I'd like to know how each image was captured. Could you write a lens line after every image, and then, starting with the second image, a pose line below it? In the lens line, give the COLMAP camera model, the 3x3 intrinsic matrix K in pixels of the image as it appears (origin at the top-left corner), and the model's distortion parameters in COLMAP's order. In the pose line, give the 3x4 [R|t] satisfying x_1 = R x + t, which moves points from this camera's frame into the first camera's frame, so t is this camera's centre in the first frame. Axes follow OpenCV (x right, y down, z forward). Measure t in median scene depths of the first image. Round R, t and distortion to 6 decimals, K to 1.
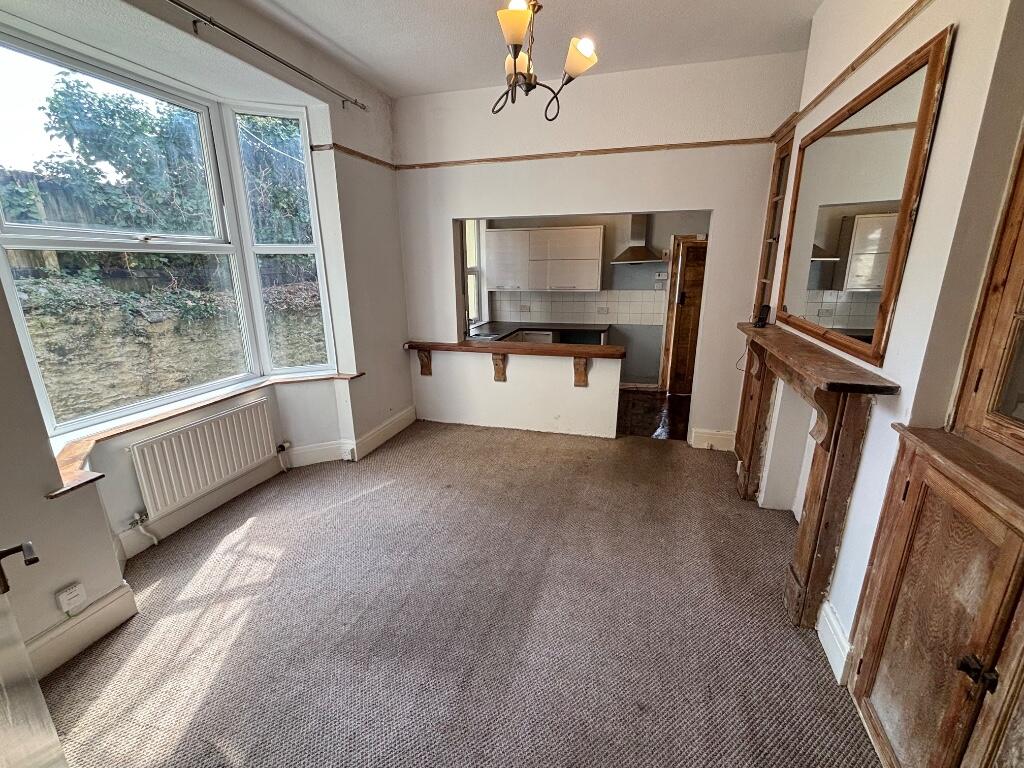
lens RADIAL K [[442.9, 0, 510.3], [0, 442.9, 382.5], [0, 0, 1]] dist [-0.007920, 0.005105]
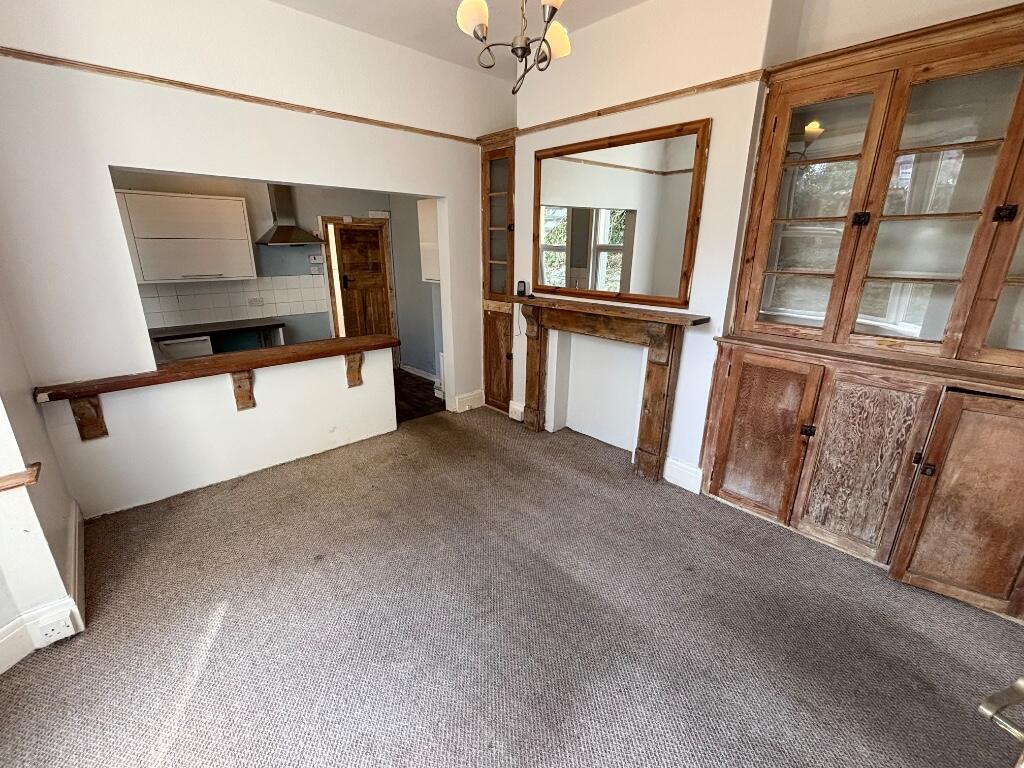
lens RADIAL K [[442.9, 0, 509.4], [0, 442.9, 382.0], [0, 0, 1]] dist [-0.007920, 0.005105]
pose [[0.521247, -0.241028, 0.818662, -0.590465], [0.212256, 0.965759, 0.149191, -0.096121], [-0.826589, 0.096000, 0.554558, 0.378031]]
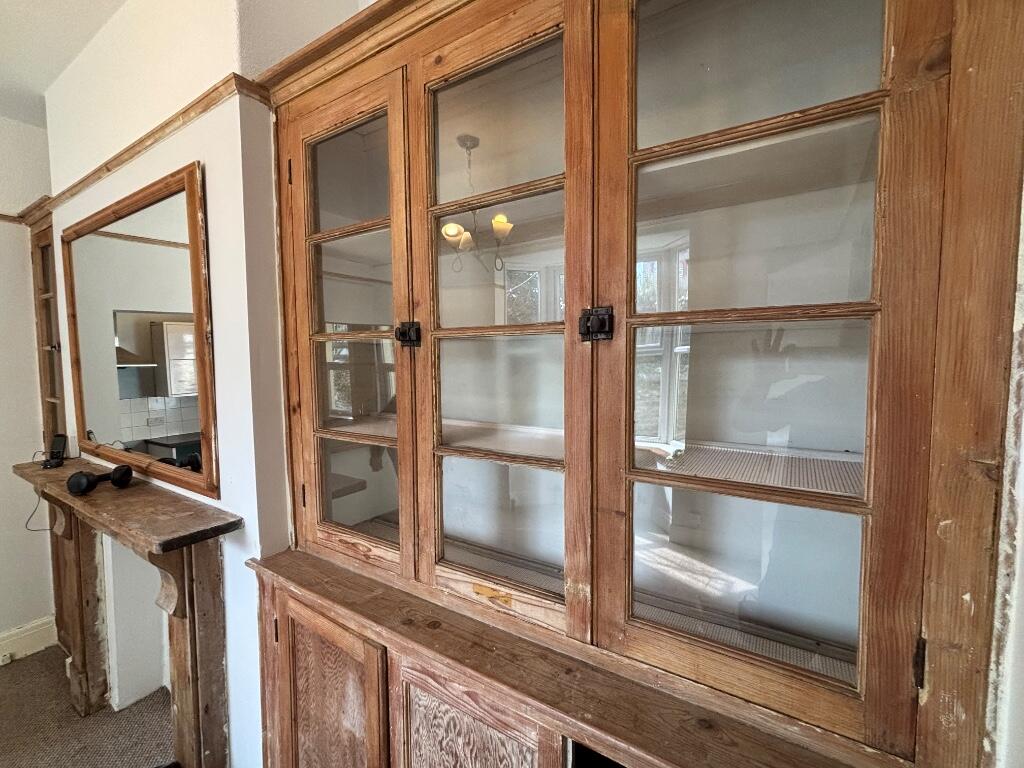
lens RADIAL K [[442.9, 0, 507.4], [0, 442.9, 382.9], [0, 0, 1]] dist [-0.007920, 0.005105]
pose [[0.281000, -0.055276, 0.958115, 0.096720], [0.258208, 0.965882, -0.020004, -0.054550], [-0.924320, 0.253014, 0.285685, 0.088465]]
